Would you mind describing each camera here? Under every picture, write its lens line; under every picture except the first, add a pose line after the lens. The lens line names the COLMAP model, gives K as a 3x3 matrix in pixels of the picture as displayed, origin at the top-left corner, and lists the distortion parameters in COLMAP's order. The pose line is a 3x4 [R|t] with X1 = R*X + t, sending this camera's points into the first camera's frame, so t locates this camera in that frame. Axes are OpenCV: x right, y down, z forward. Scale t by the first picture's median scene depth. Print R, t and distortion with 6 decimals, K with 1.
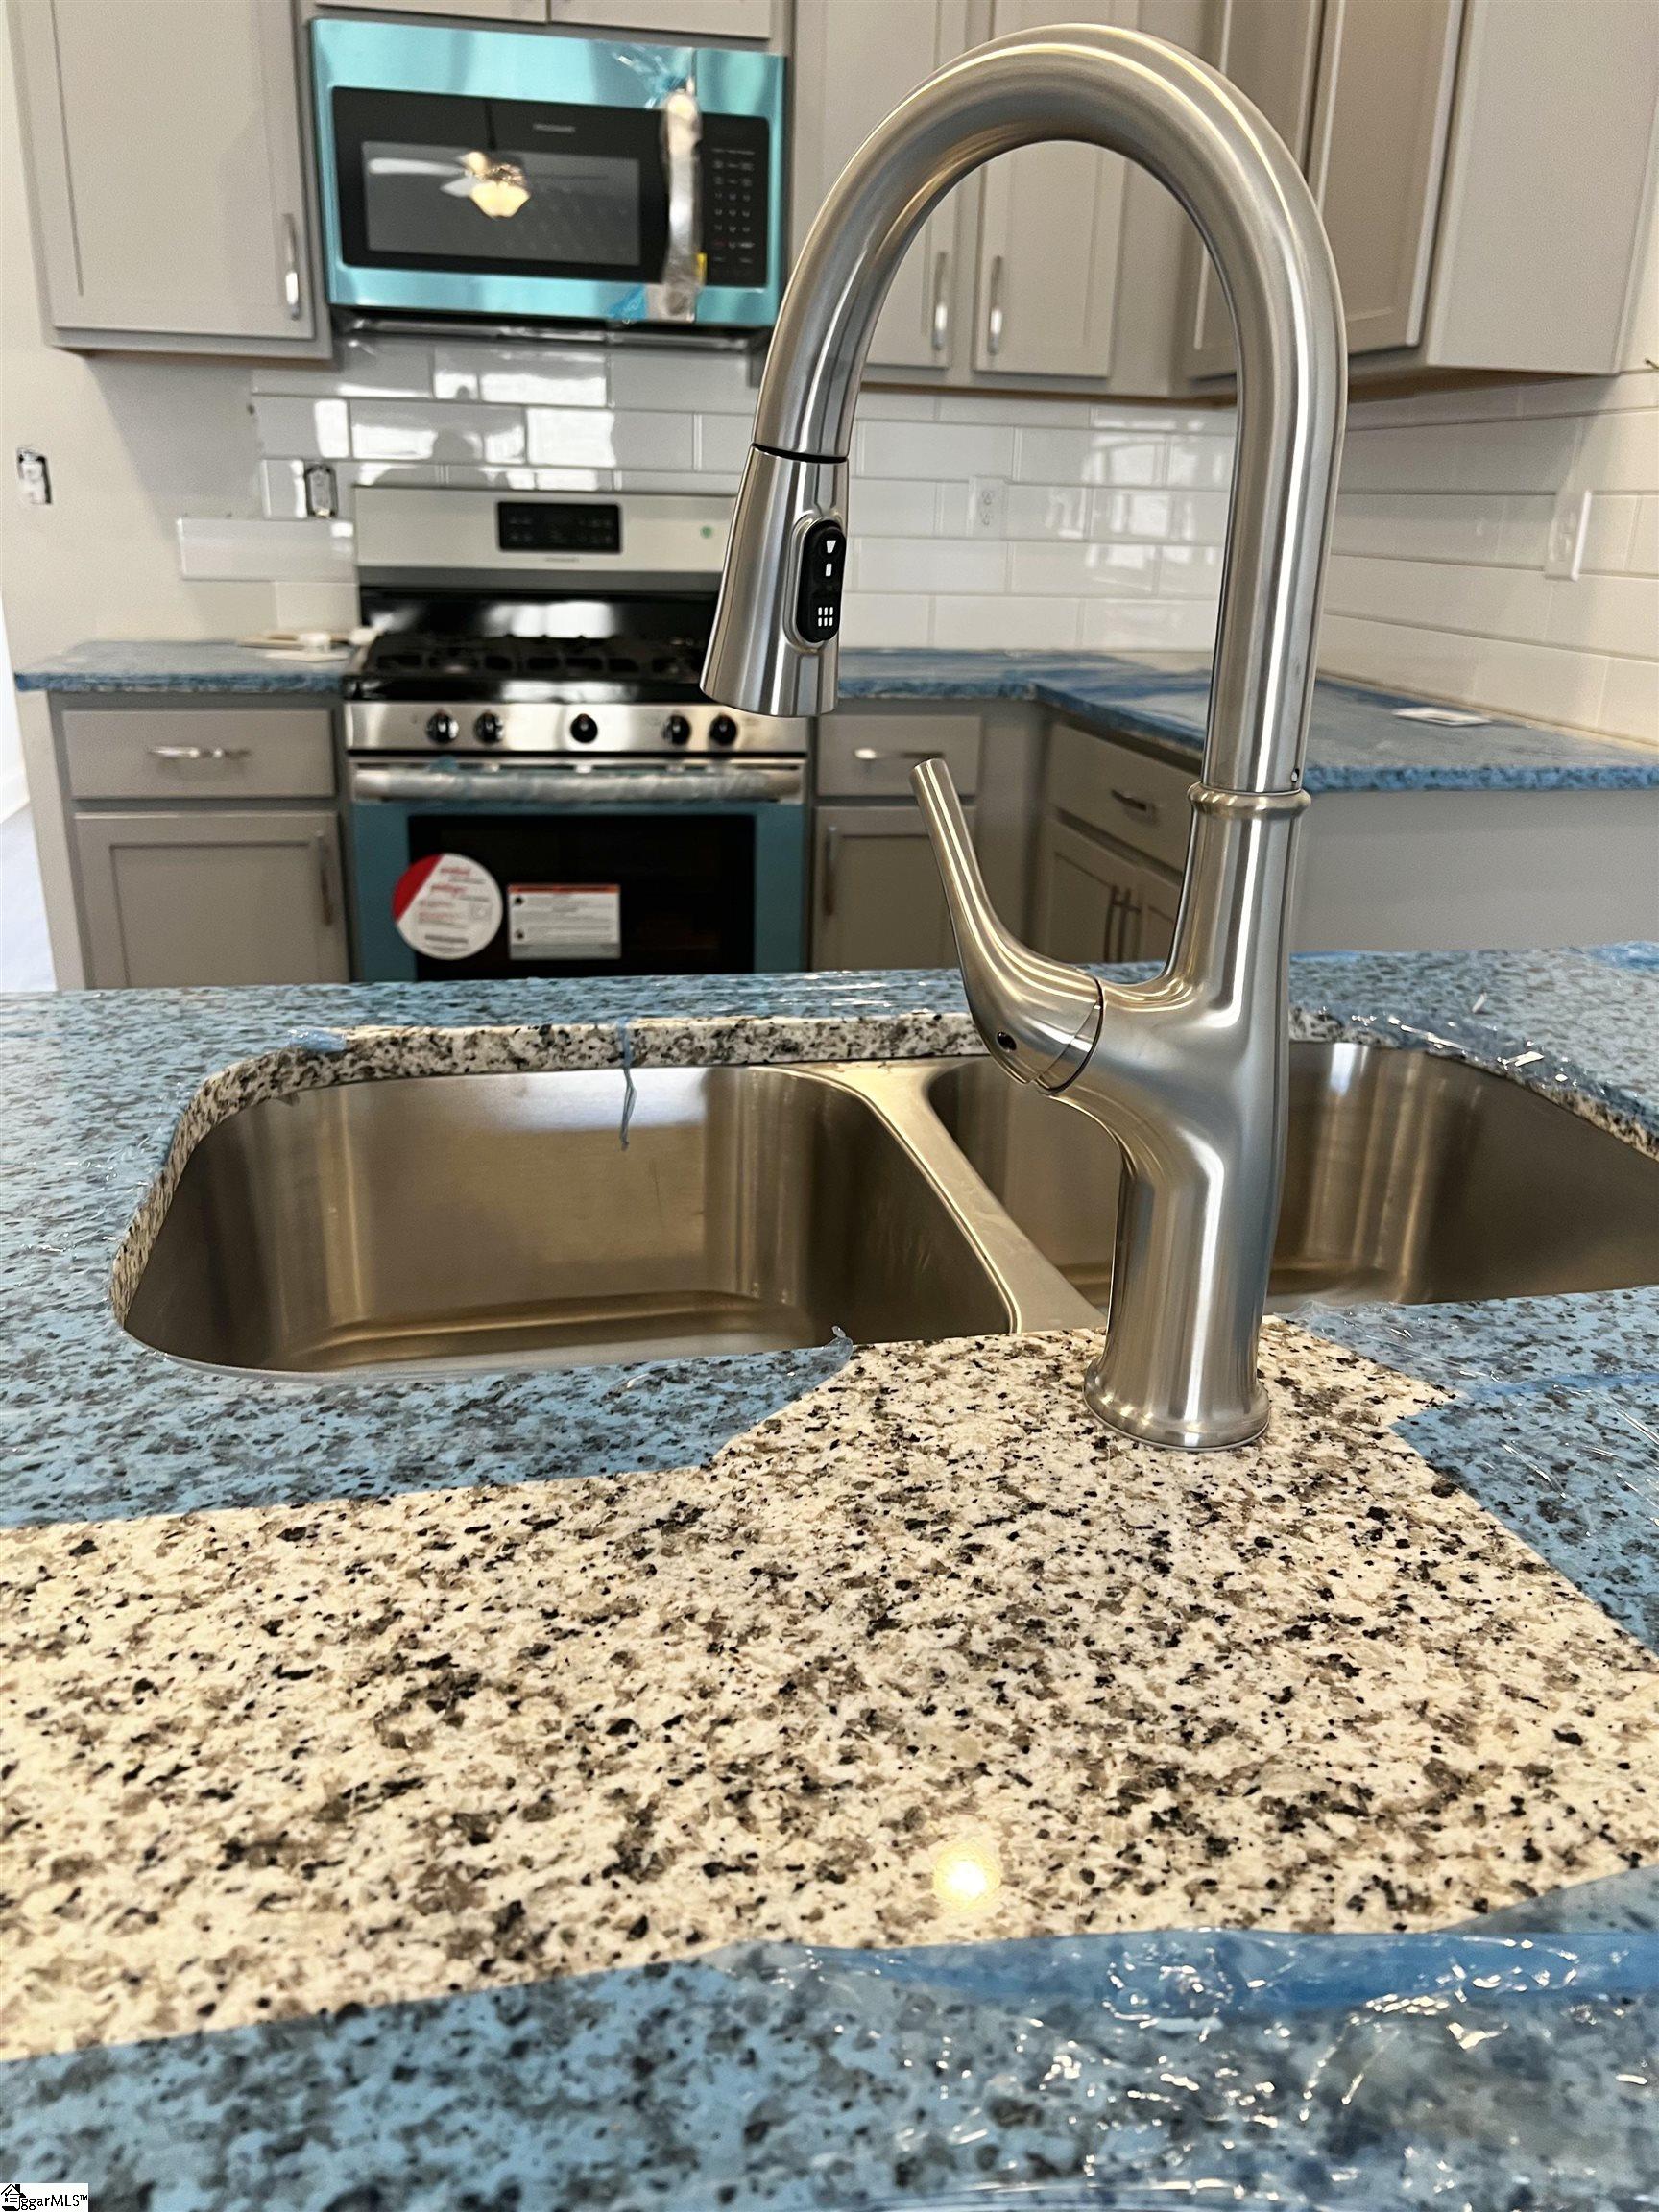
lens RADIAL K [[1727.3, 0, 822.2], [0, 1727.3, 1115.2], [0, 0, 1]] dist [0.012830, 0.003393]
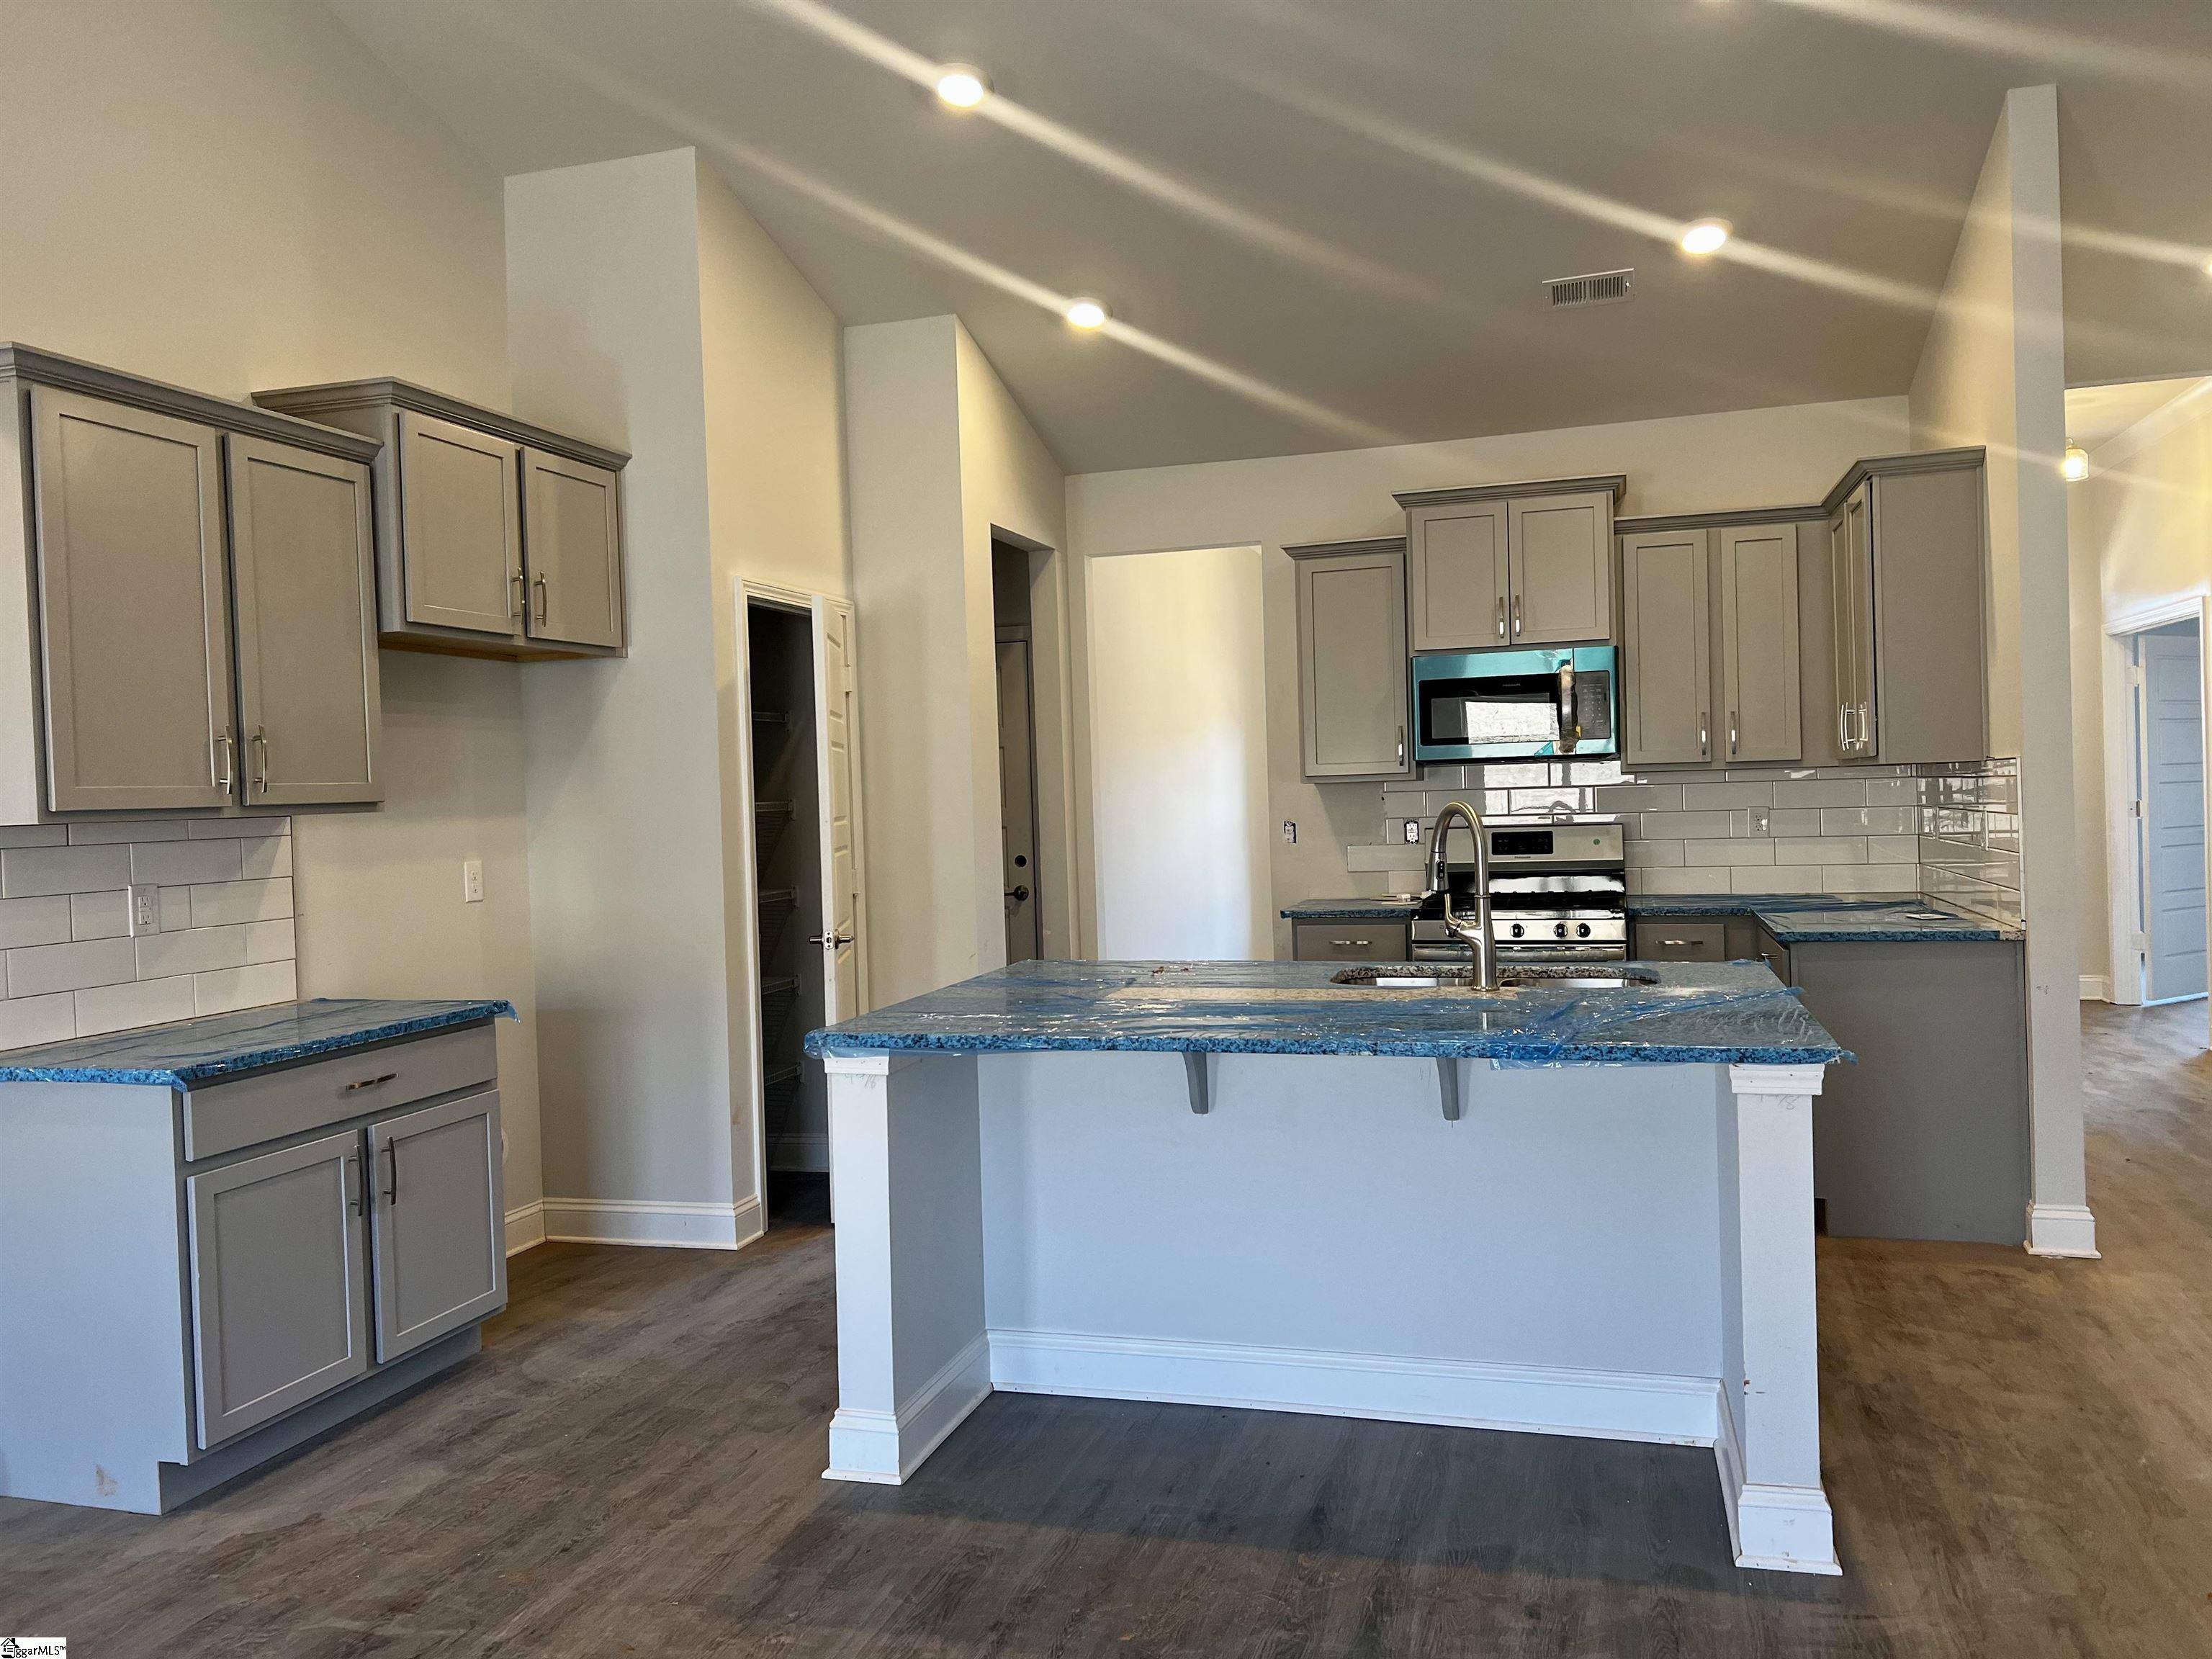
lens RADIAL K [[1651.4, 0, 1106.0], [0, 1651.4, 829.5], [0, 0, 1]] dist [0.088619, -0.117726]
pose [[0.883662, -0.044365, -0.466018, 0.389731], [-0.105258, 0.951178, -0.290142, 0.321924], [0.456138, 0.305439, 0.835850, -1.045511]]
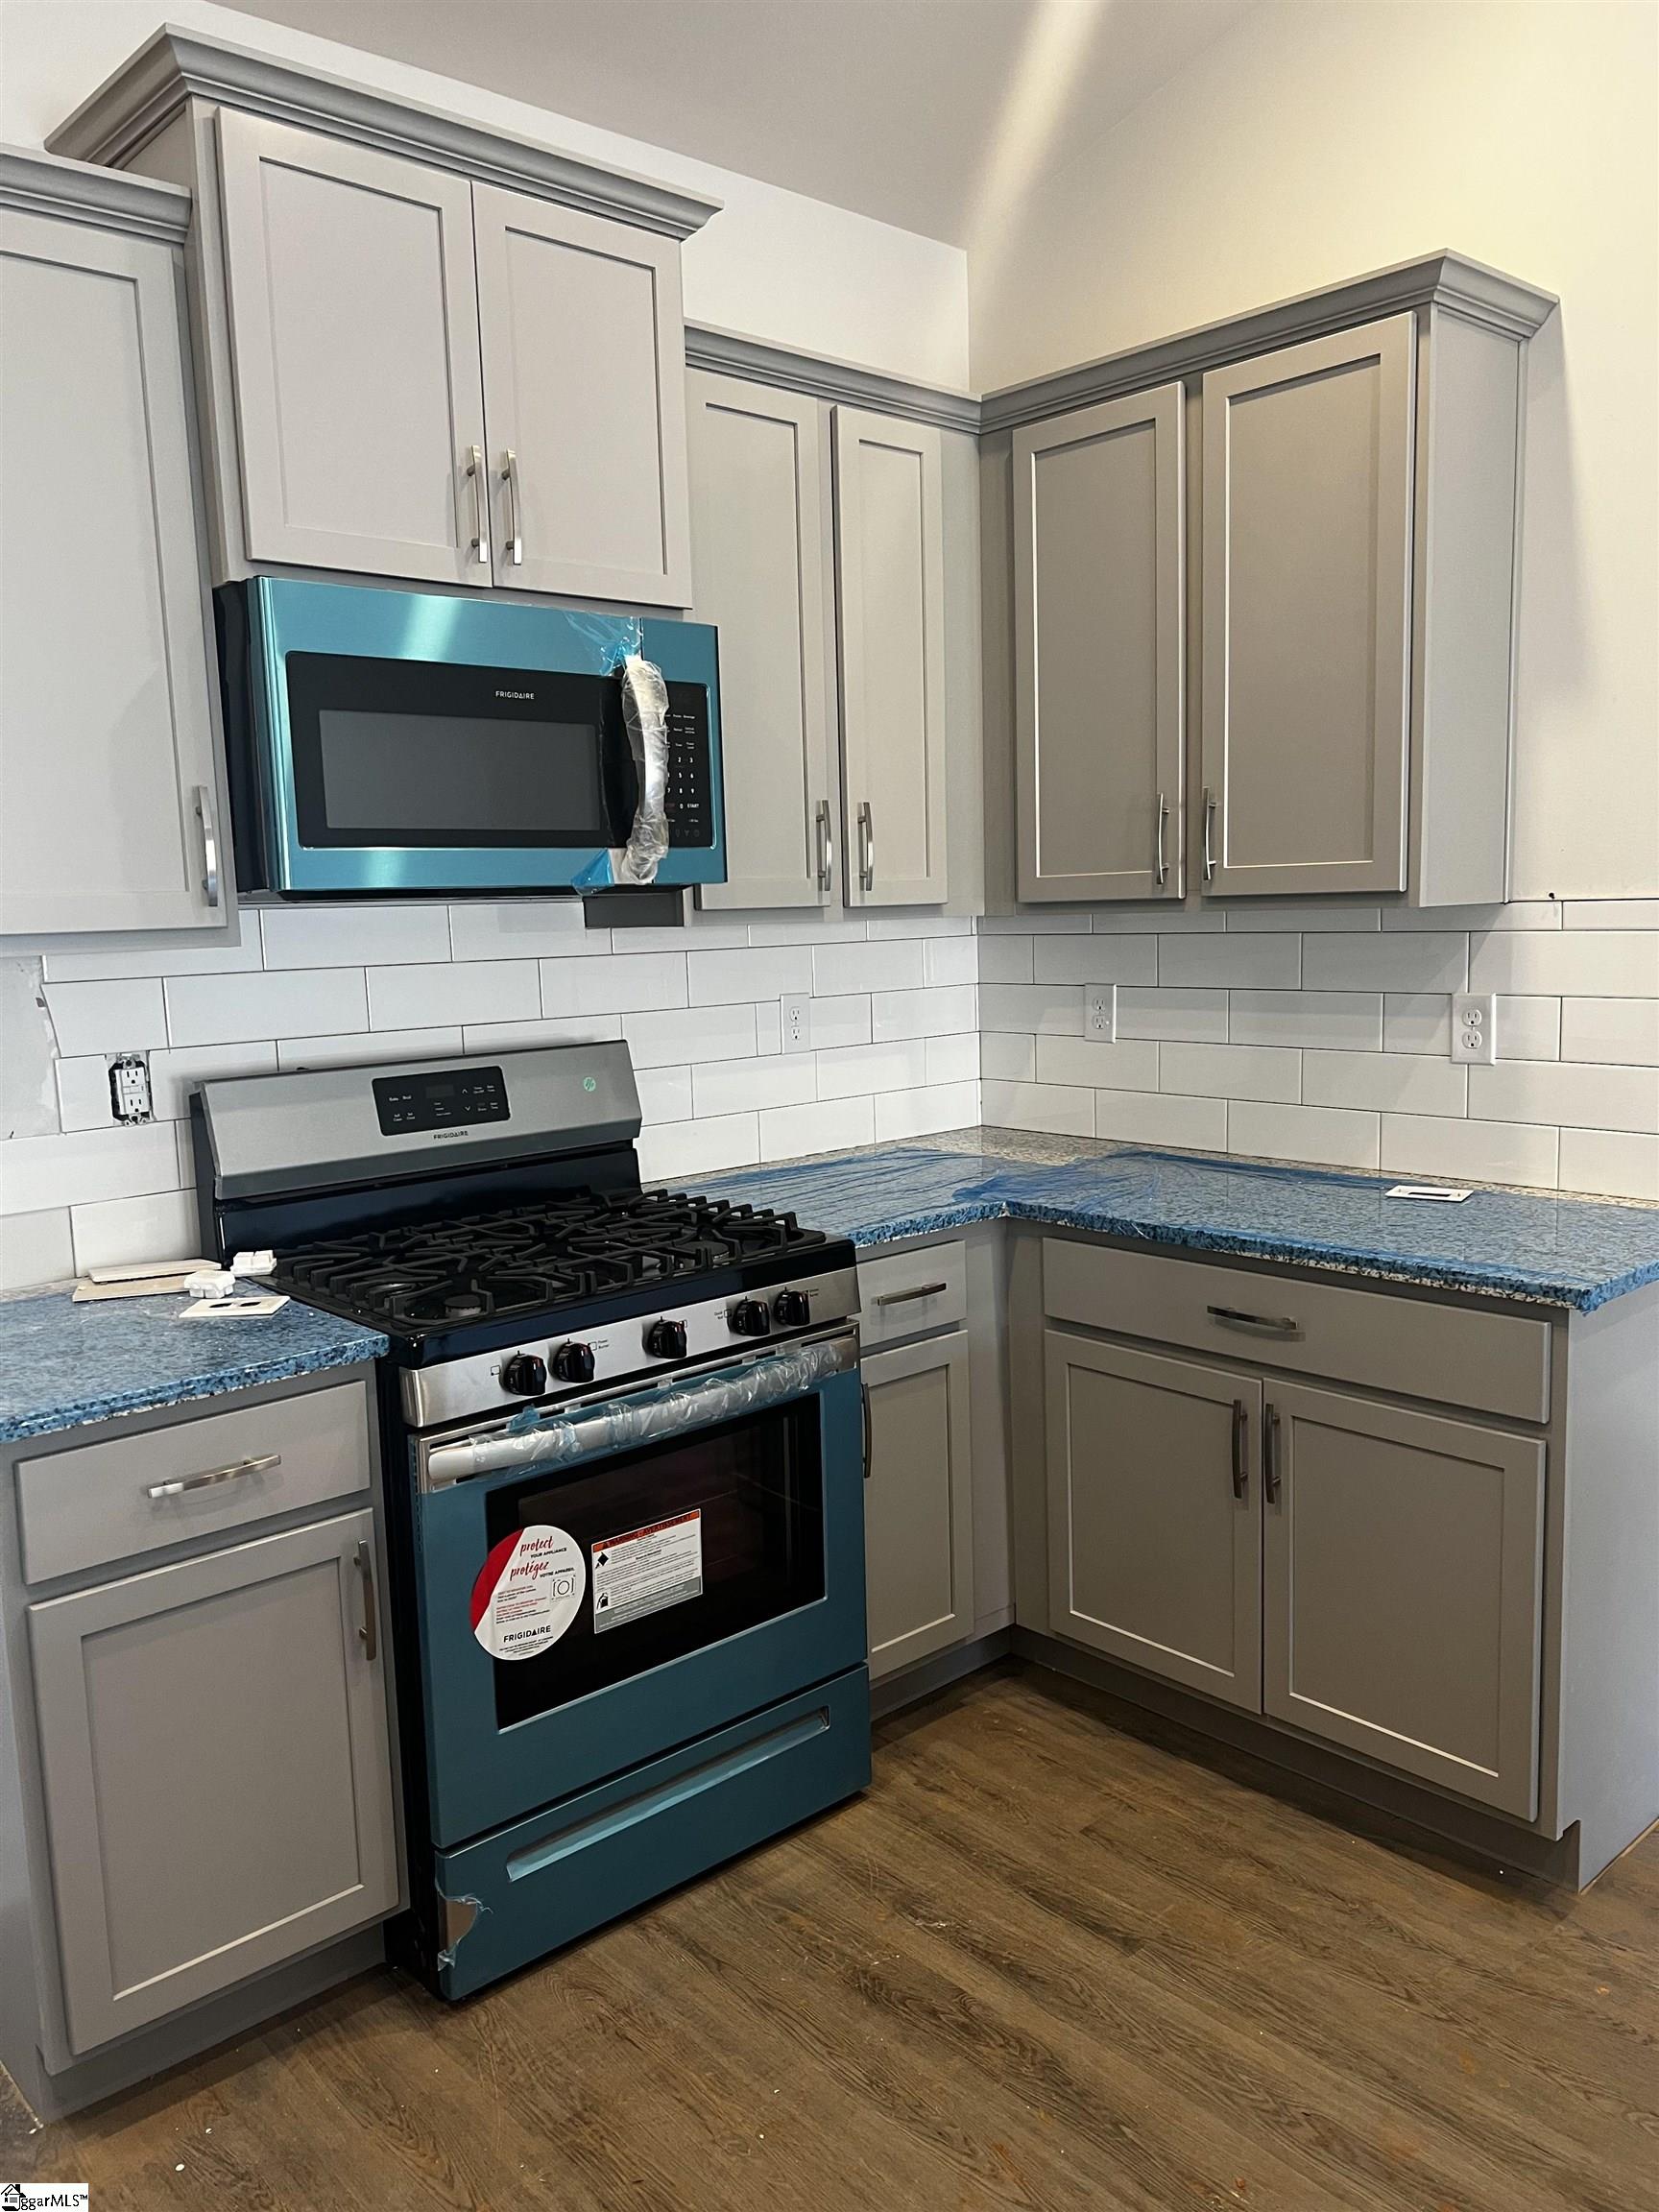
lens RADIAL K [[1651.4, 0, 829.5], [0, 1651.4, 1106.0], [0, 0, 1]] dist [0.088619, -0.117726]
pose [[0.856546, -0.118336, 0.502321, -0.459288], [0.224460, 0.961892, -0.156144, -0.186206], [-0.464701, 0.246496, 0.850466, 0.235022]]
